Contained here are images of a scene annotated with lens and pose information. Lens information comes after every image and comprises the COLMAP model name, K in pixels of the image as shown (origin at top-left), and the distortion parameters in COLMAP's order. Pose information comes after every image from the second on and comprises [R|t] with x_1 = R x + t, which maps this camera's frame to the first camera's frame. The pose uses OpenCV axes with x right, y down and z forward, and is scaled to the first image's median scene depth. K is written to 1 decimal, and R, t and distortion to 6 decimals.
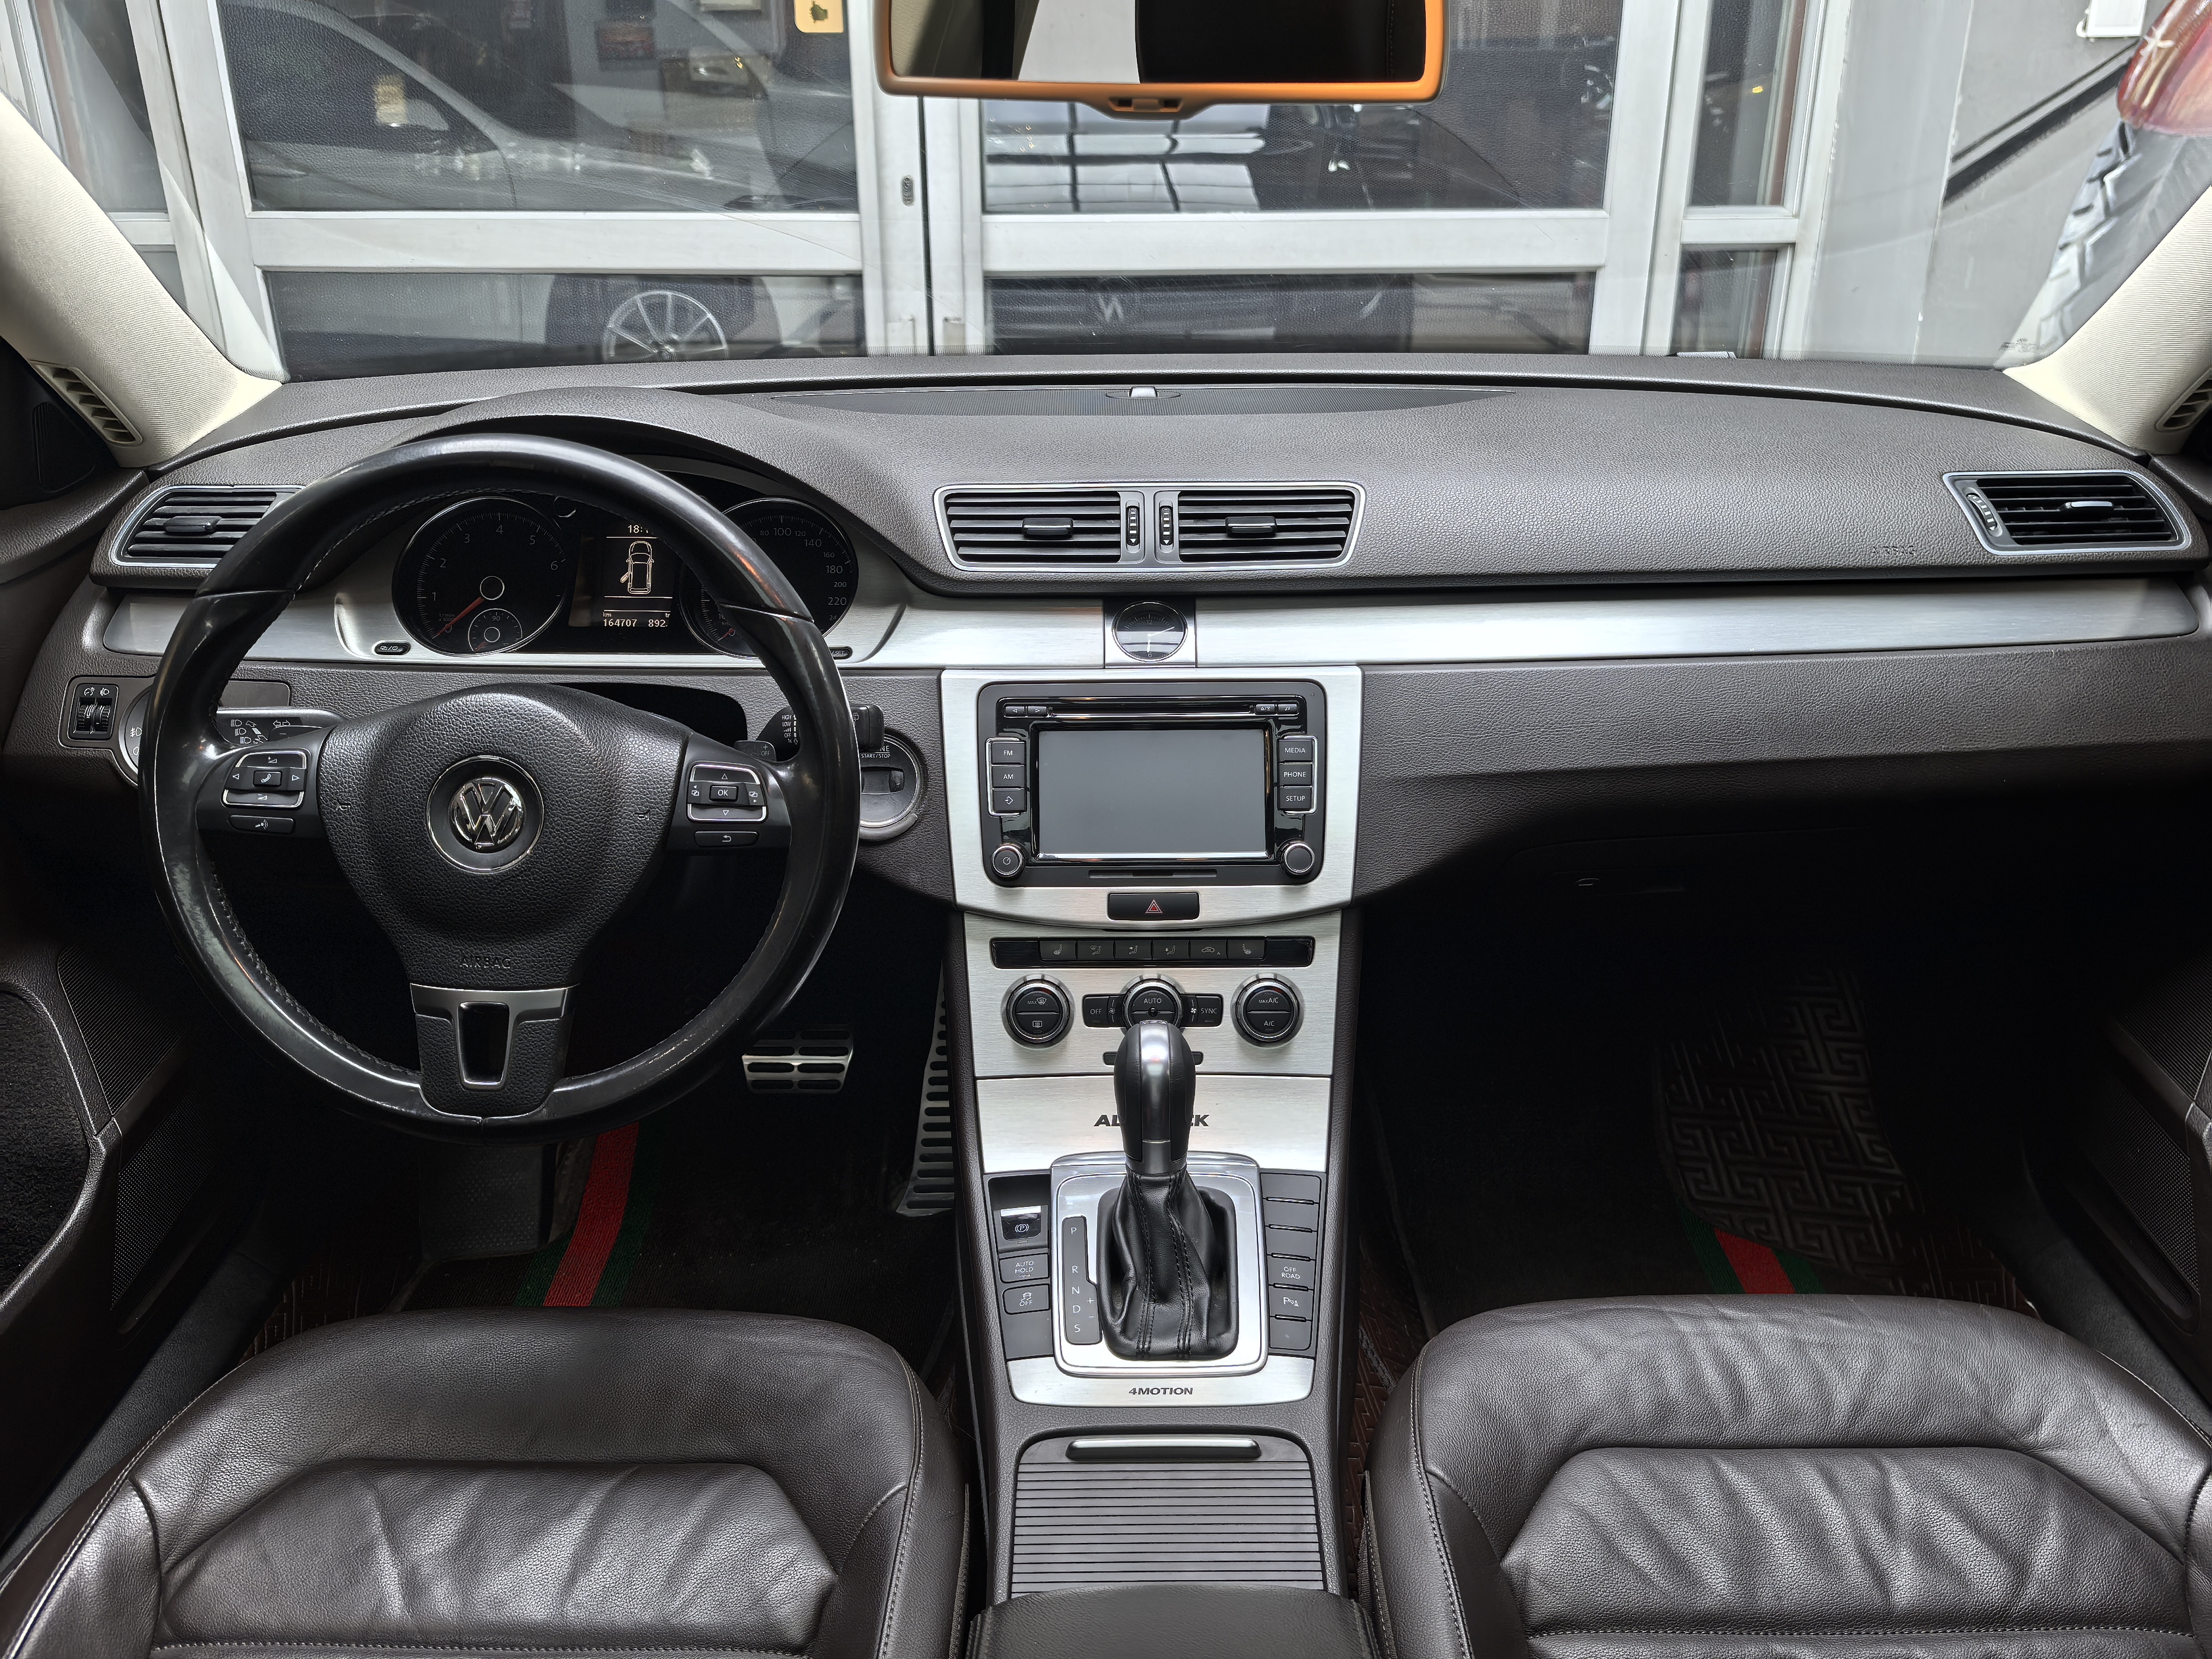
lens RADIAL K [[1828.9, 0, 1141.0], [0, 1828.9, 814.9], [0, 0, 1]] dist [0.048867, -0.091703]
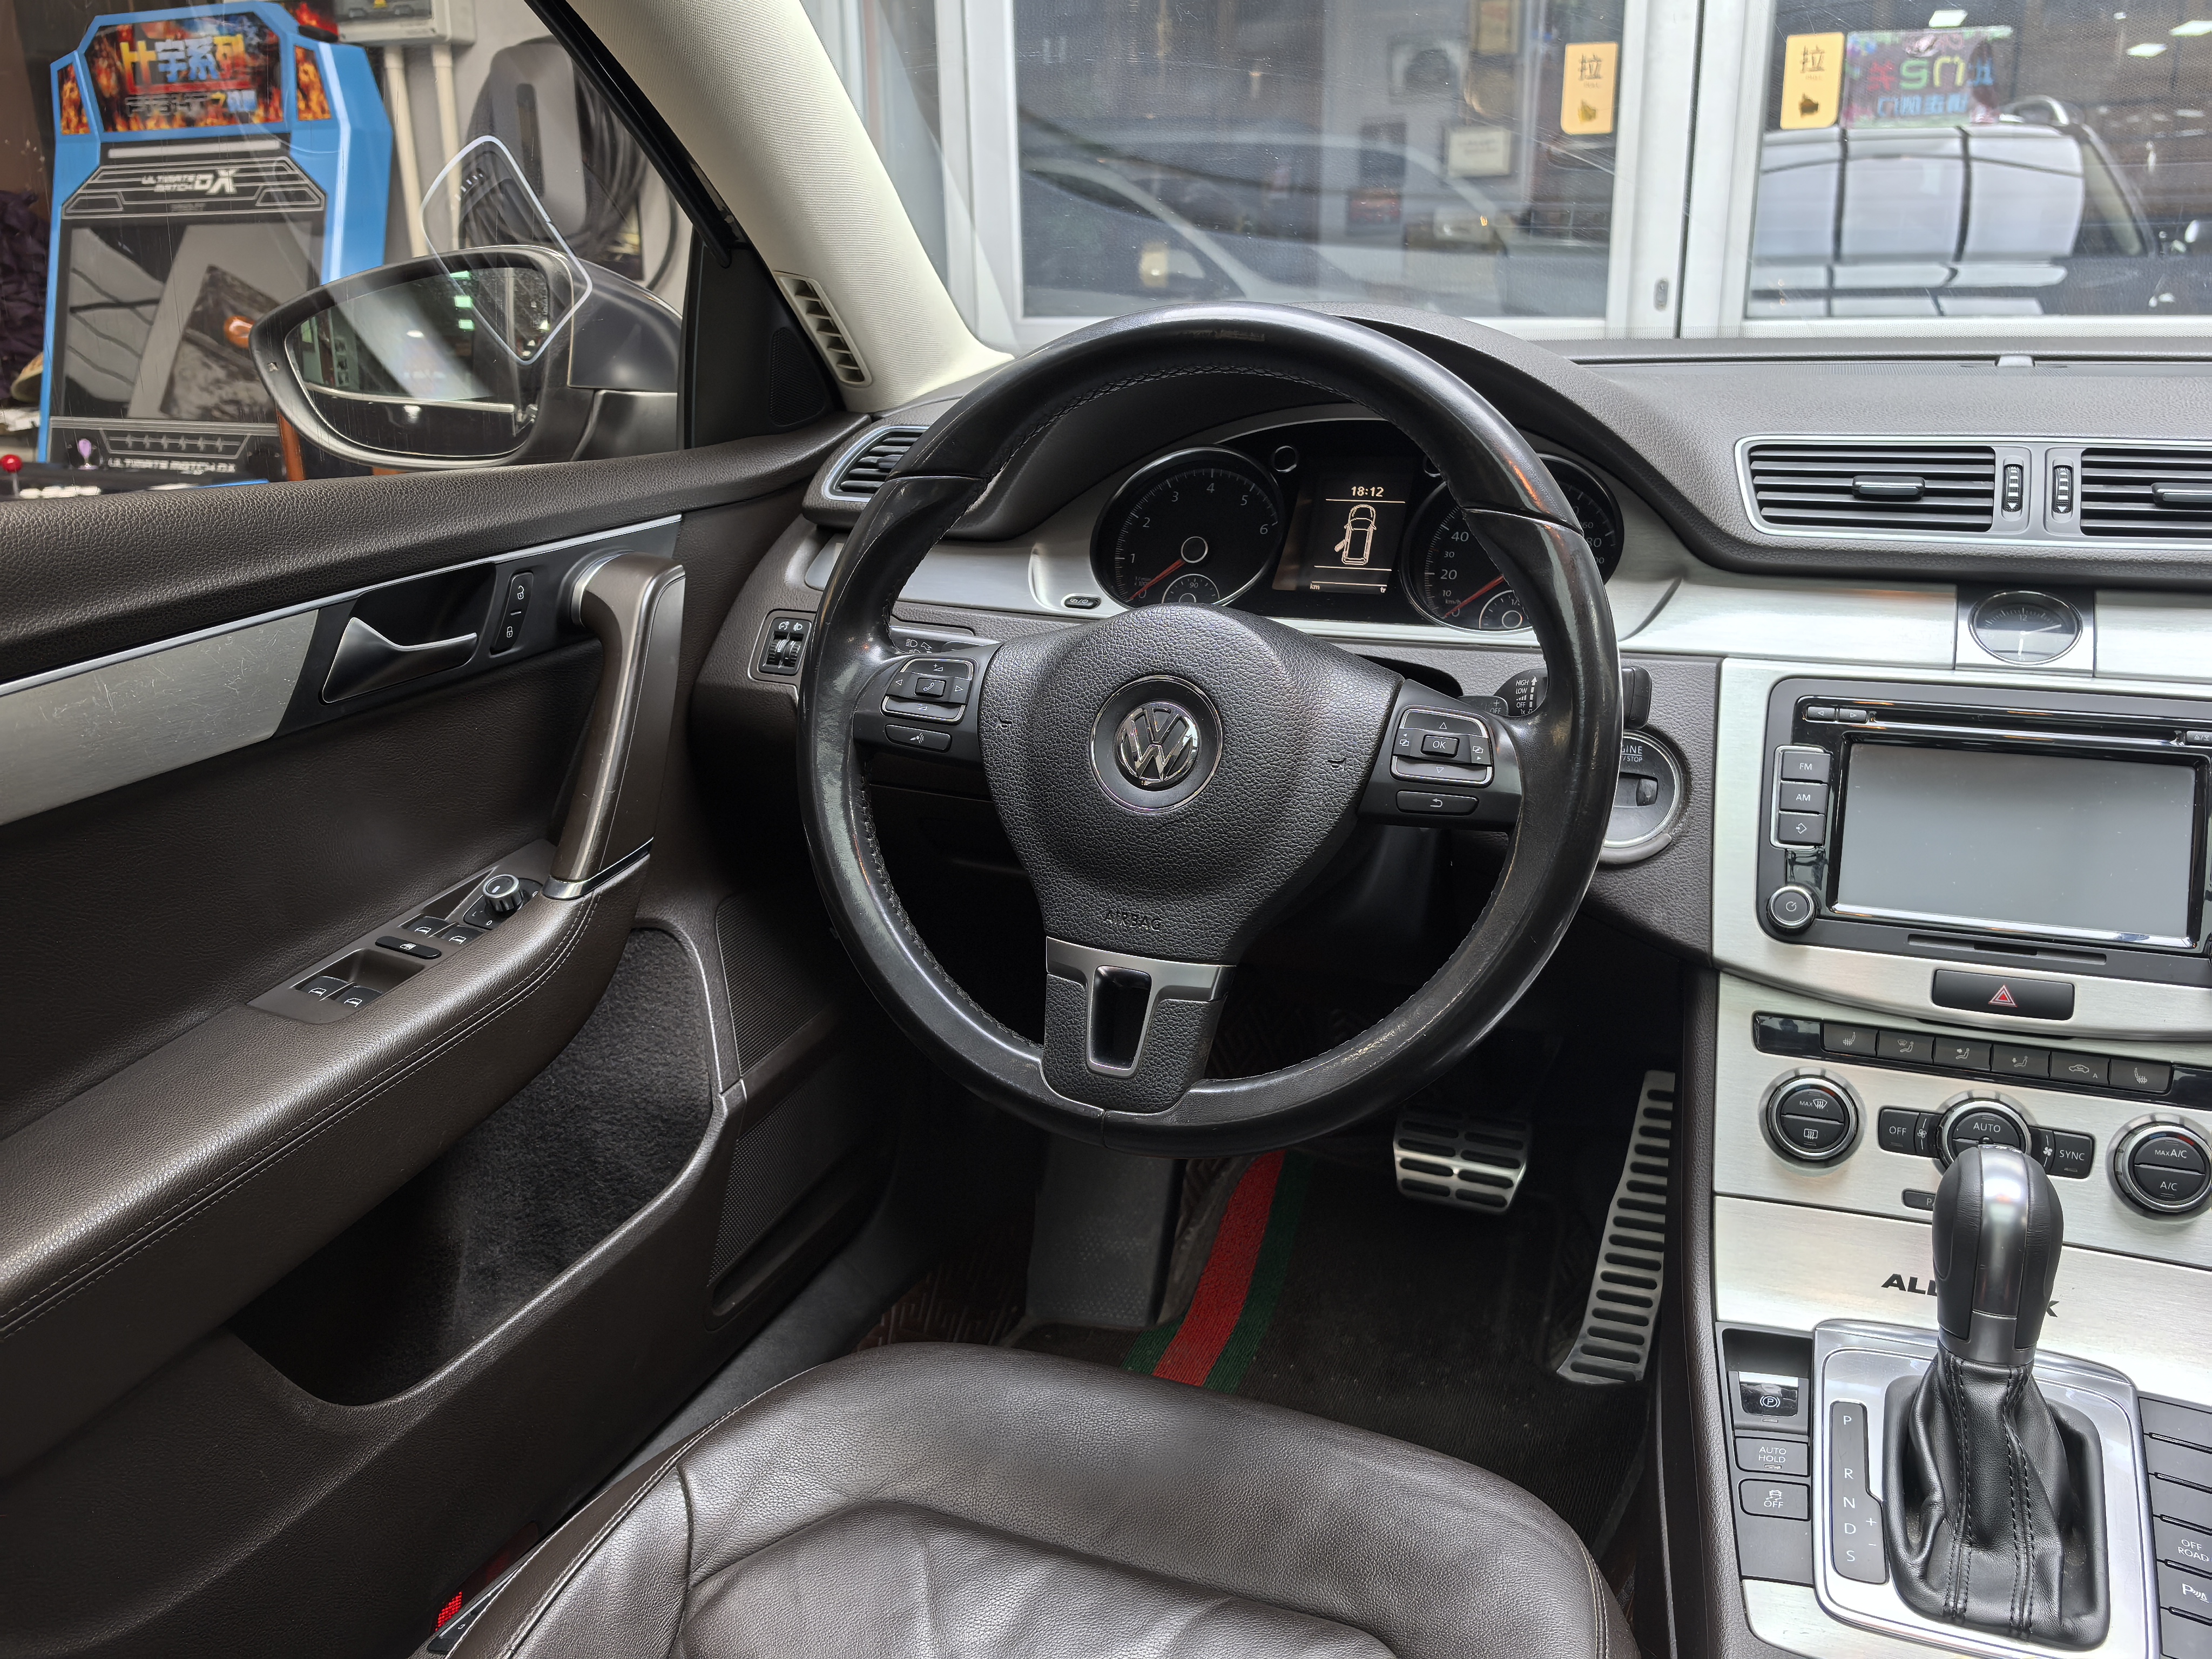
lens RADIAL K [[1828.9, 0, 1104.0], [0, 1828.9, 816.0], [0, 0, 1]] dist [0.048867, -0.091703]
pose [[0.925175, 0.096055, -0.367184, -0.060364], [-0.132211, 0.988414, -0.074558, 0.081101], [0.355768, 0.117525, 0.927155, 0.193080]]
